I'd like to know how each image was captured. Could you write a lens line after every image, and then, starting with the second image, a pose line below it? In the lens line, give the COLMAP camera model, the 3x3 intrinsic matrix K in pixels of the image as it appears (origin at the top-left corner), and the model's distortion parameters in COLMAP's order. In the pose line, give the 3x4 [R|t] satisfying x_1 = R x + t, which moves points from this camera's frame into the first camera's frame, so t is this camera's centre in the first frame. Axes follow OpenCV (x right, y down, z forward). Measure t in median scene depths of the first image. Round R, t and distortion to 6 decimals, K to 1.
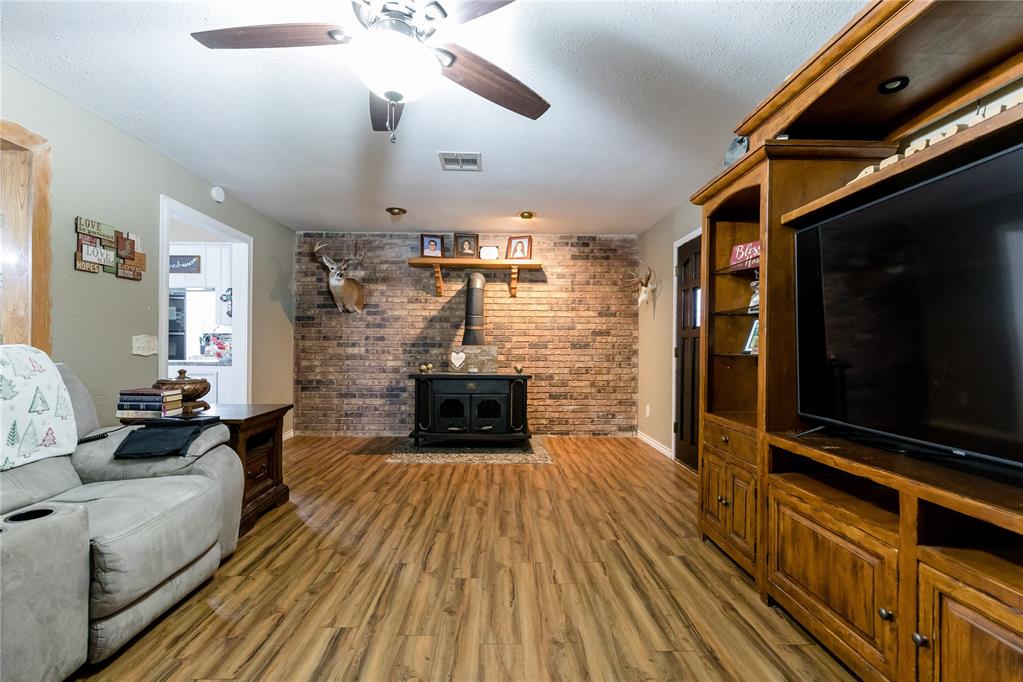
lens RADIAL K [[447.1, 0, 514.0], [0, 447.1, 345.7], [0, 0, 1]] dist [-0.000952, -0.000147]
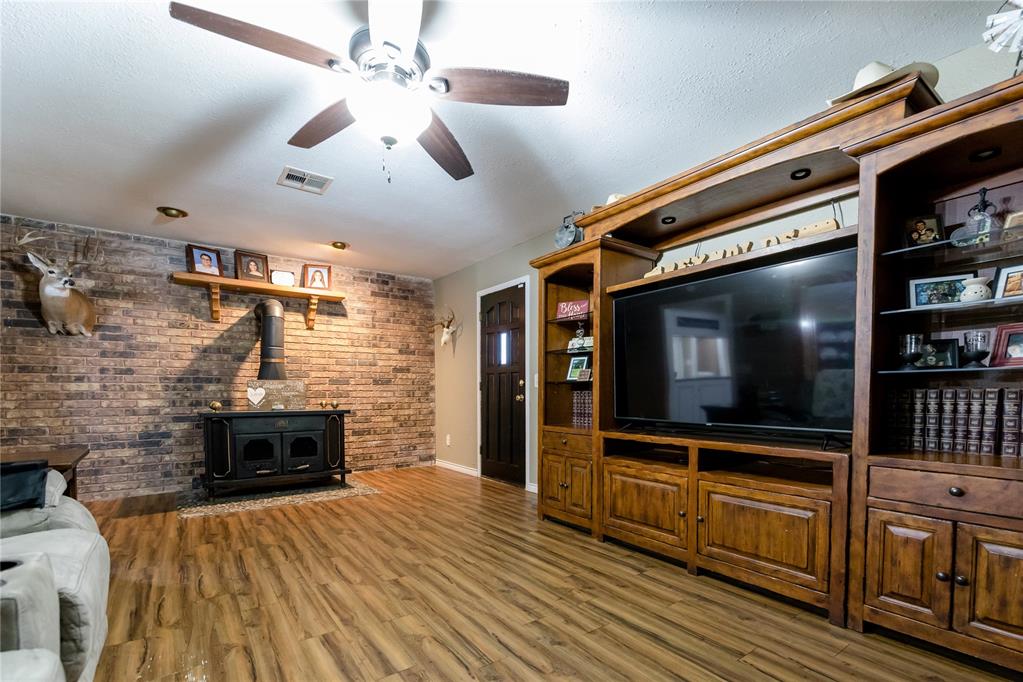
lens RADIAL K [[458.3, 0, 520.0], [0, 458.3, 407.7], [0, 0, 1]] dist [-0.000245, -0.000058]
pose [[0.822056, -0.027207, 0.568756, -0.208537], [0.005119, 0.999171, 0.040396, 0.019962], [-0.569384, -0.030296, 0.821514, -0.045746]]
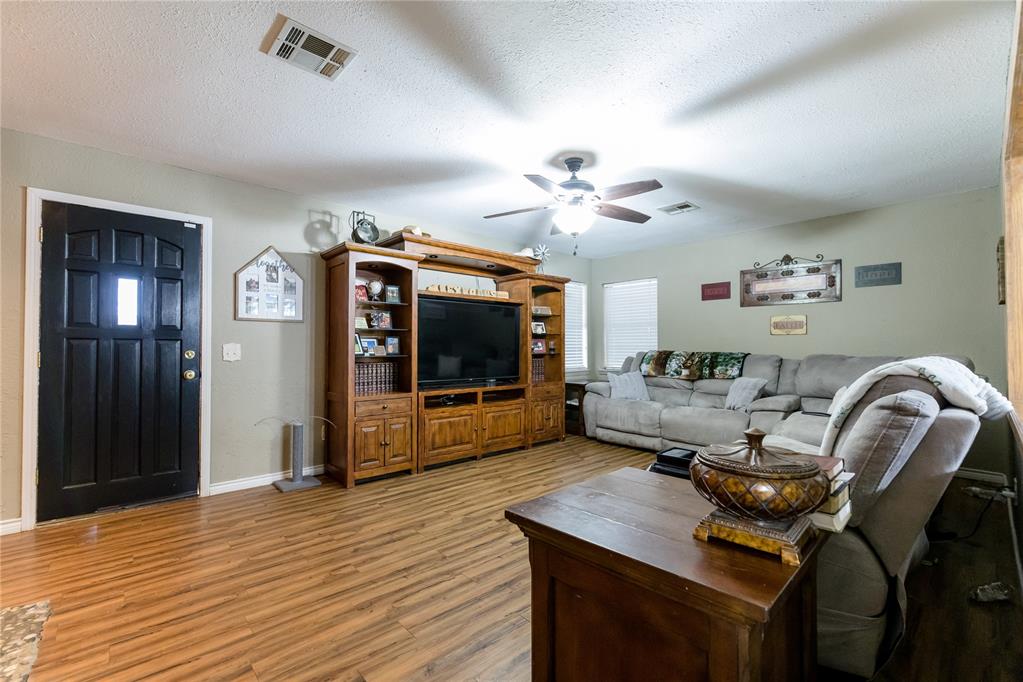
lens RADIAL K [[447.1, 0, 514.0], [0, 447.1, 345.7], [0, 0, 1]] dist [-0.000952, -0.000147]
pose [[-0.660949, 0.000282, 0.750430, -0.498052], [-0.004904, 0.999977, -0.004696, -0.005799], [-0.750414, -0.006784, -0.660933, 0.789351]]
